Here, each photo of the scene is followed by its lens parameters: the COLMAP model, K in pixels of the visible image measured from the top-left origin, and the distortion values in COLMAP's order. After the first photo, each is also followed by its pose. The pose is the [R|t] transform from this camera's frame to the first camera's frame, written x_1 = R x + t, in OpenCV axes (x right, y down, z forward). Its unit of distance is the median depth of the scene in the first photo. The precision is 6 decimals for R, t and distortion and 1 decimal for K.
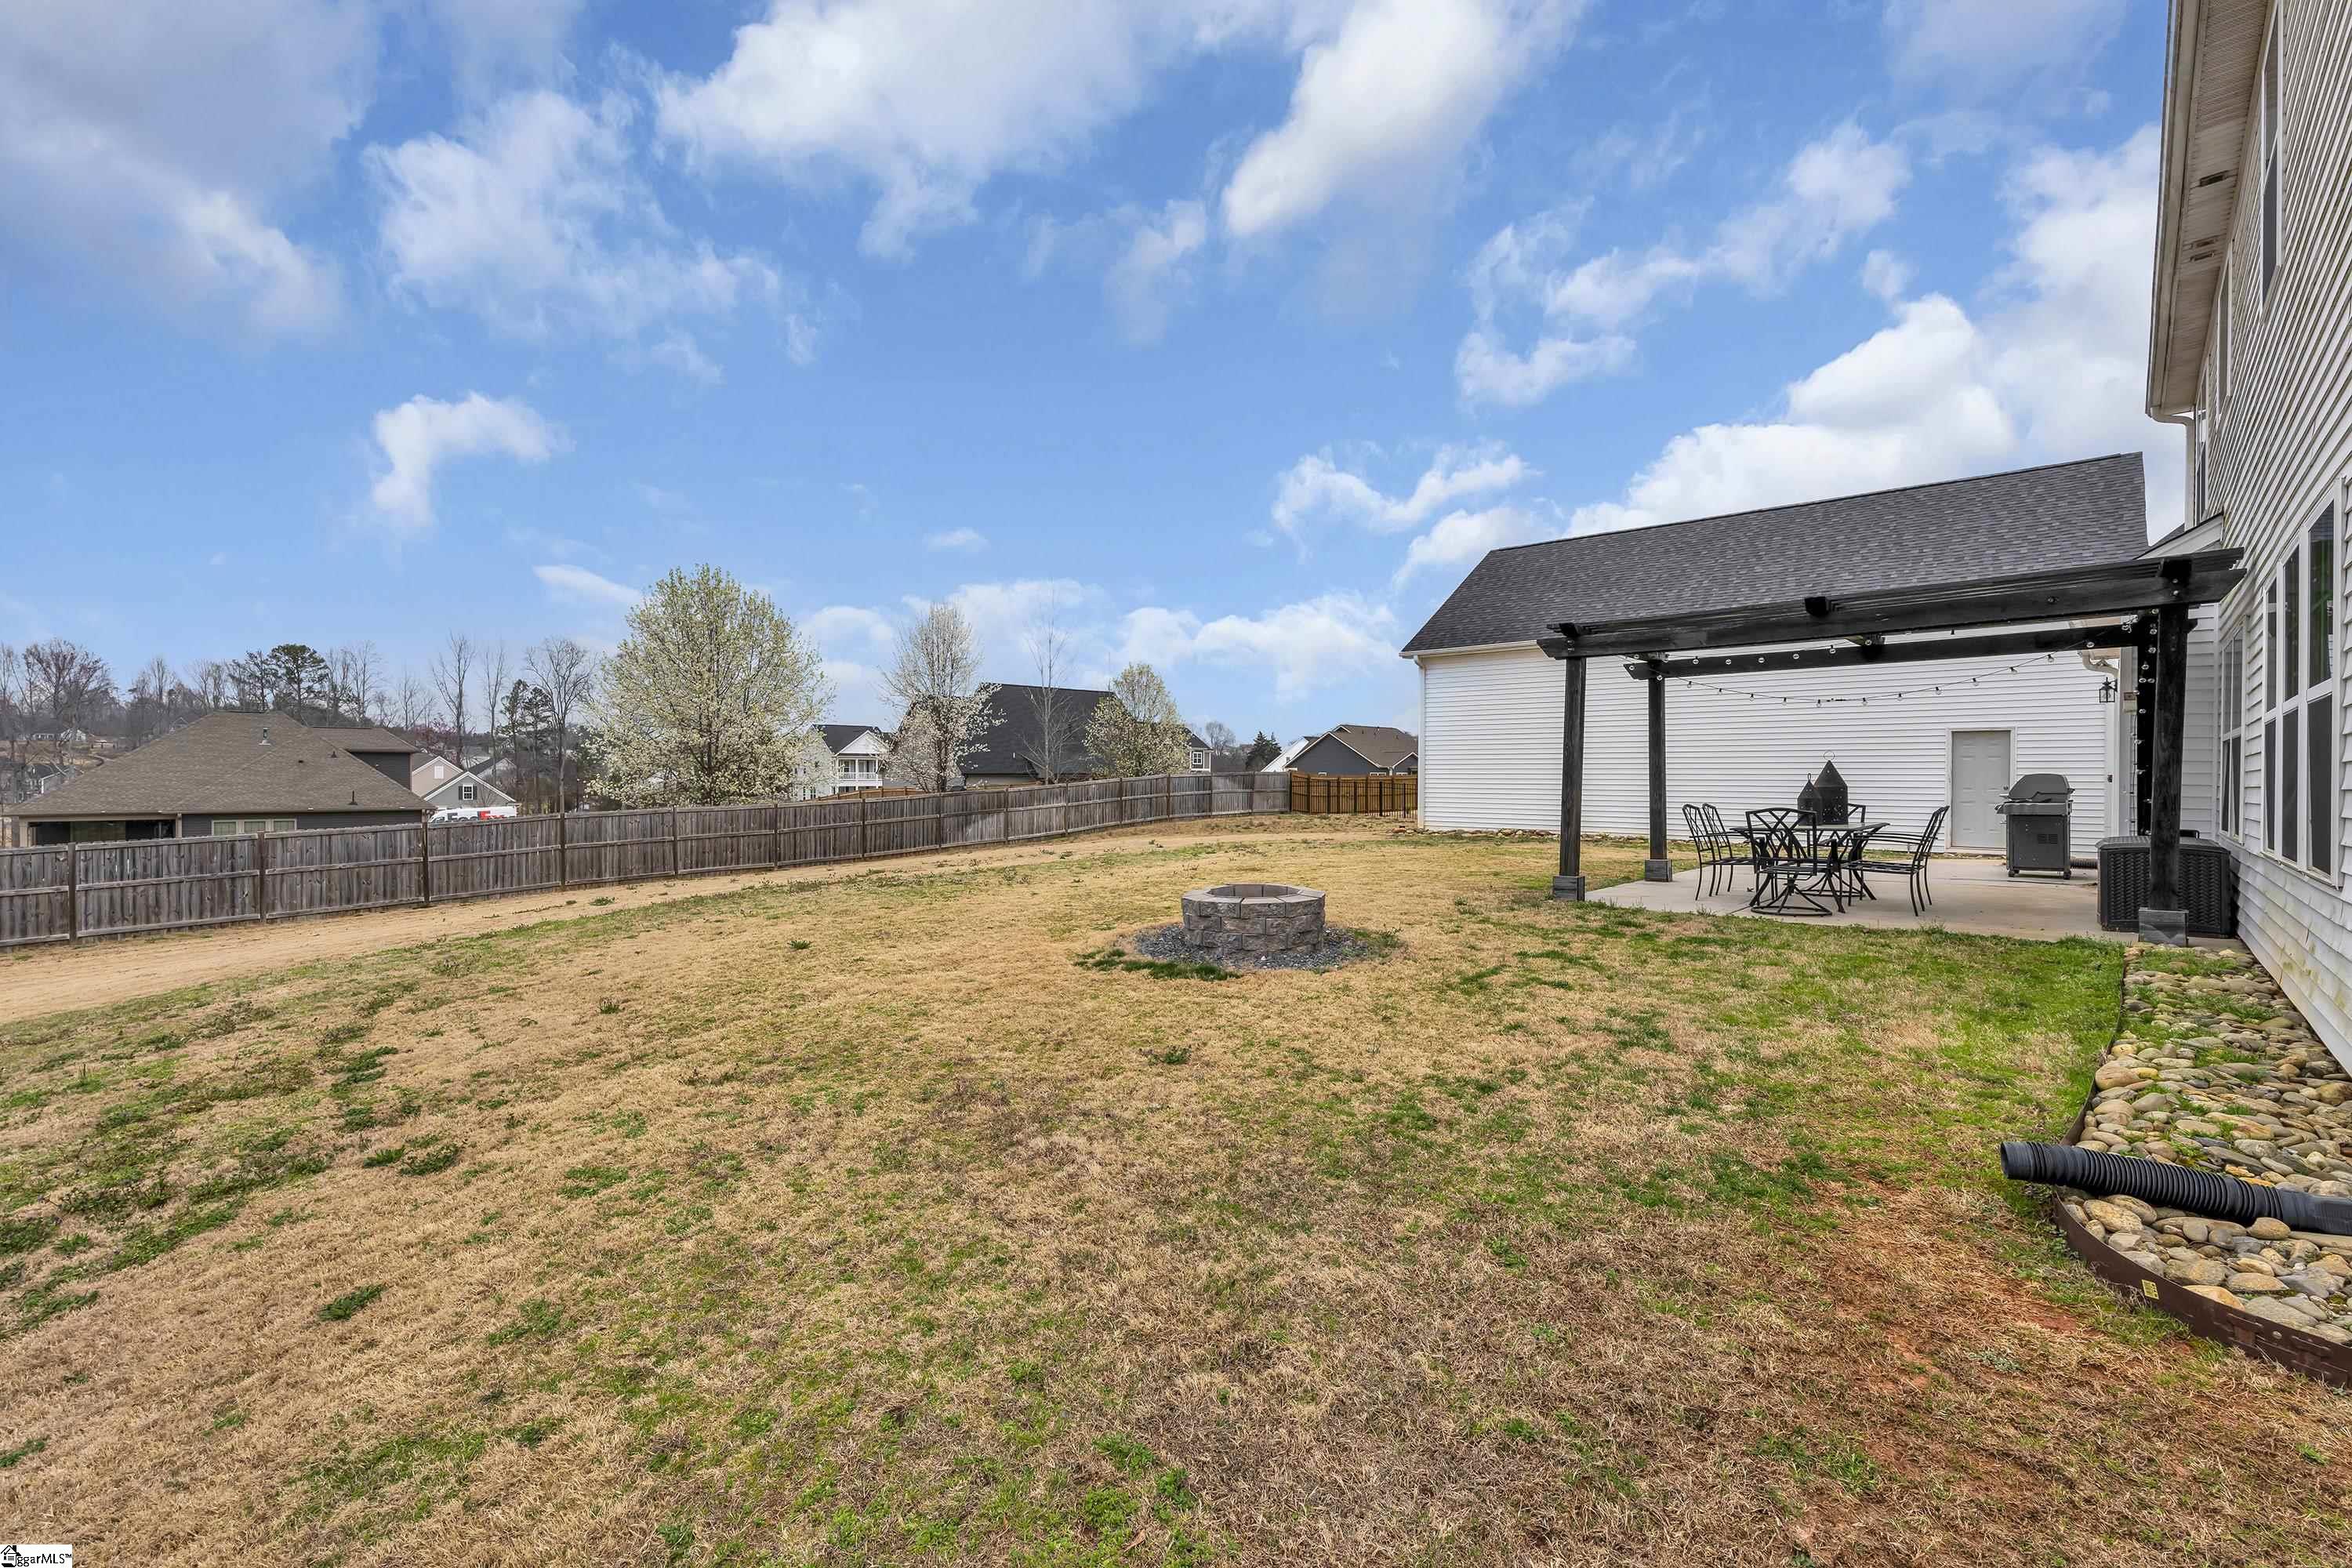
lens RADIAL K [[1032.1, 0, 1177.6], [0, 1032.1, 788.5], [0, 0, 1]] dist [0.001649, -0.000247]
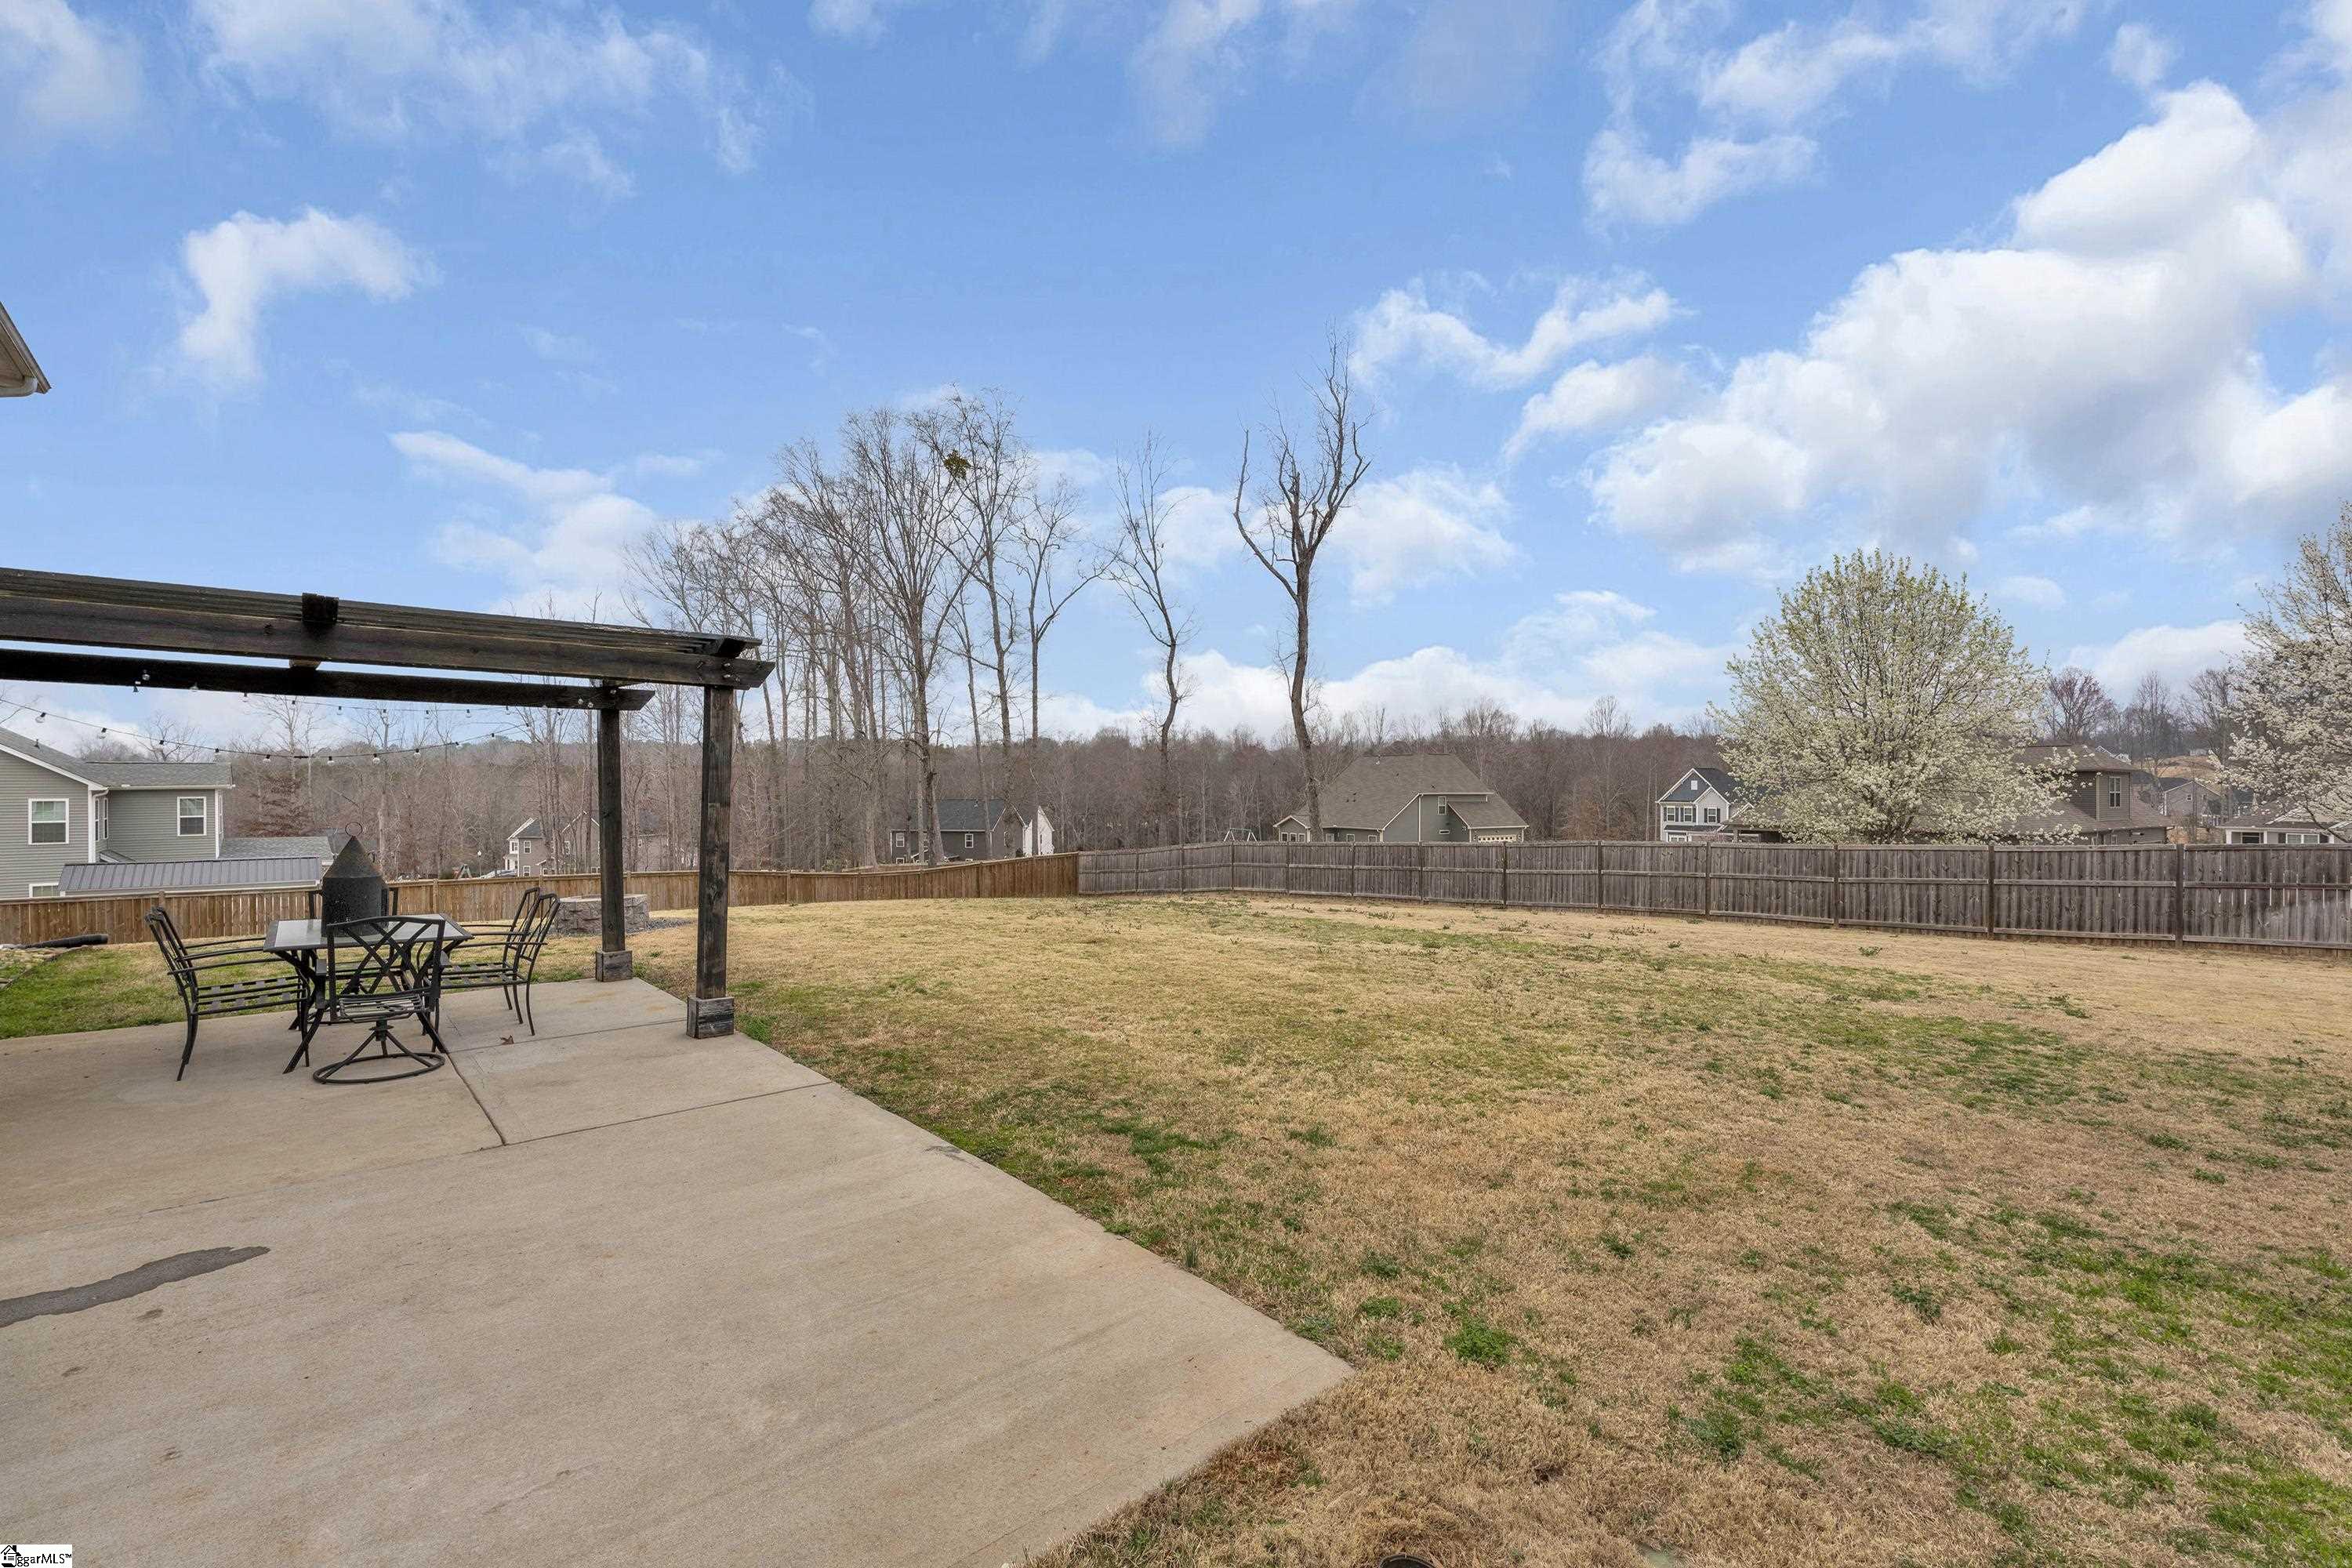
lens RADIAL K [[1032.1, 0, 1180.1], [0, 1032.1, 782.3], [0, 0, 1]] dist [0.001649, -0.000247]
pose [[0.999996, -0.000461, -0.002697, -0.030781], [0.000454, 0.999997, -0.002363, 0.047497], [0.002698, 0.002362, 0.999994, 0.228476]]
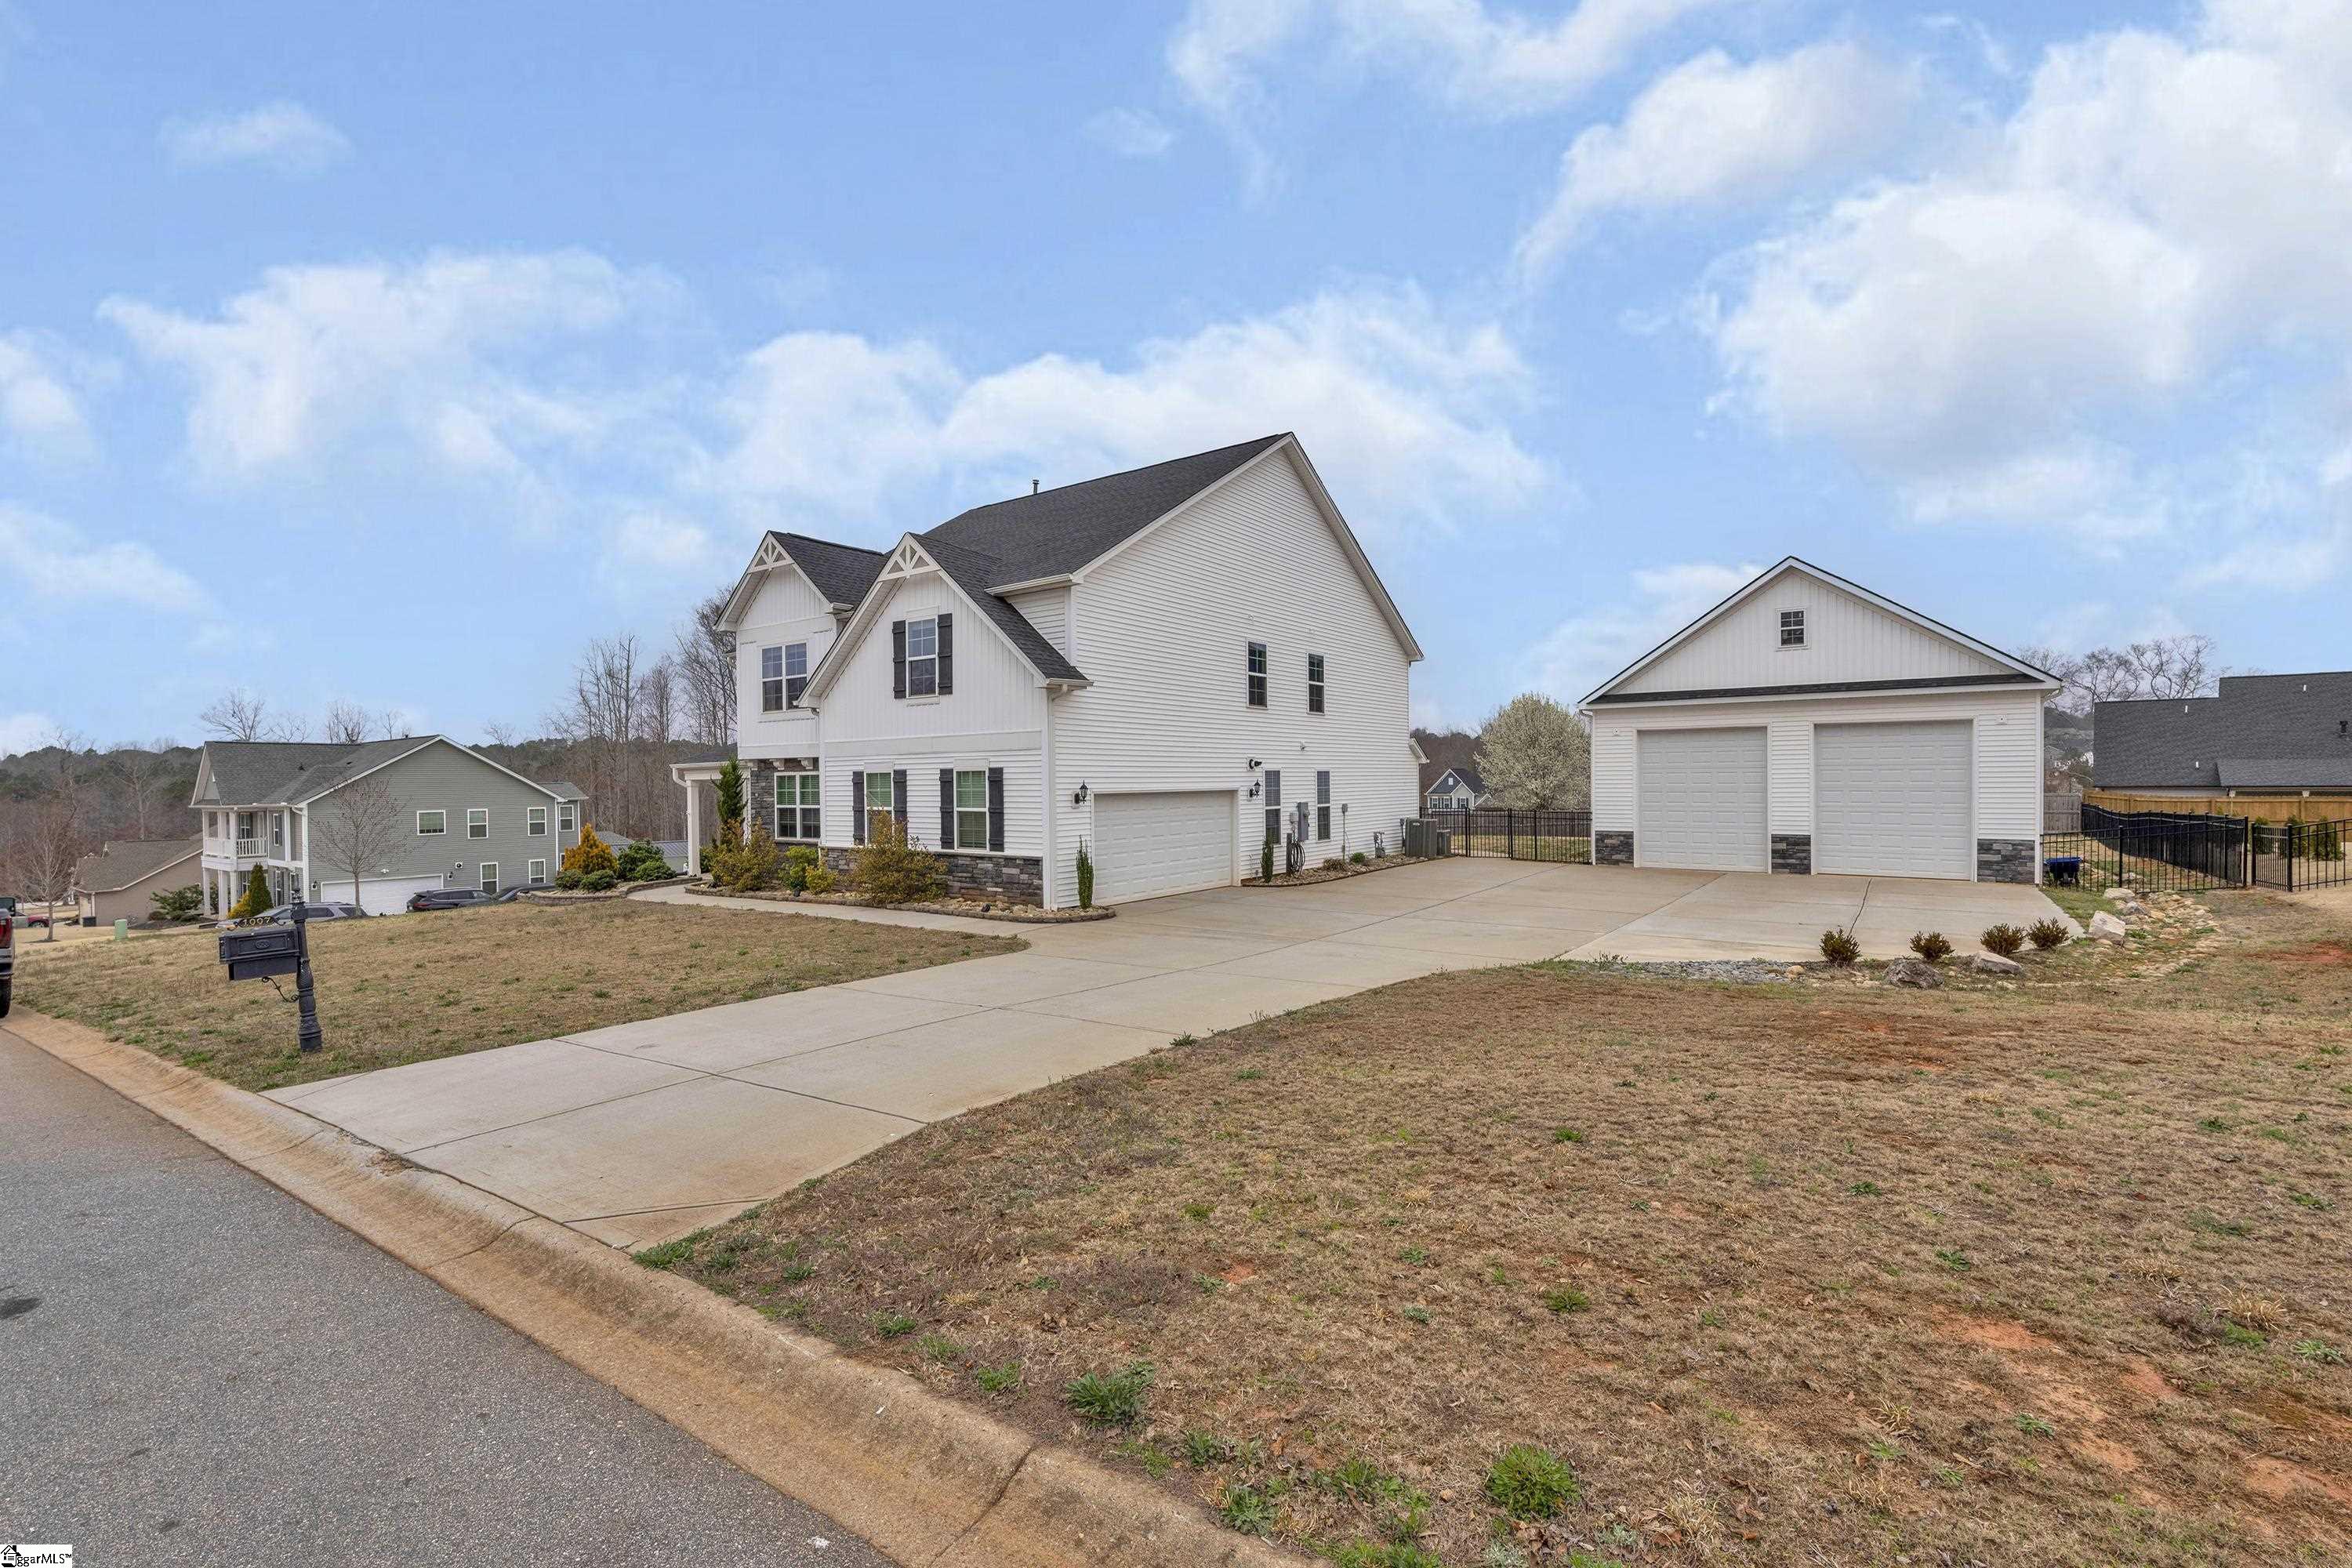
lens RADIAL K [[1032.1, 0, 1178.3], [0, 1032.1, 781.7], [0, 0, 1]] dist [0.001649, -0.000247]
pose [[0.999989, -0.000145, -0.004582, 0.096720], [0.000131, 0.999995, -0.003120, -0.023692], [0.004583, 0.003119, 0.999985, 0.655757]]
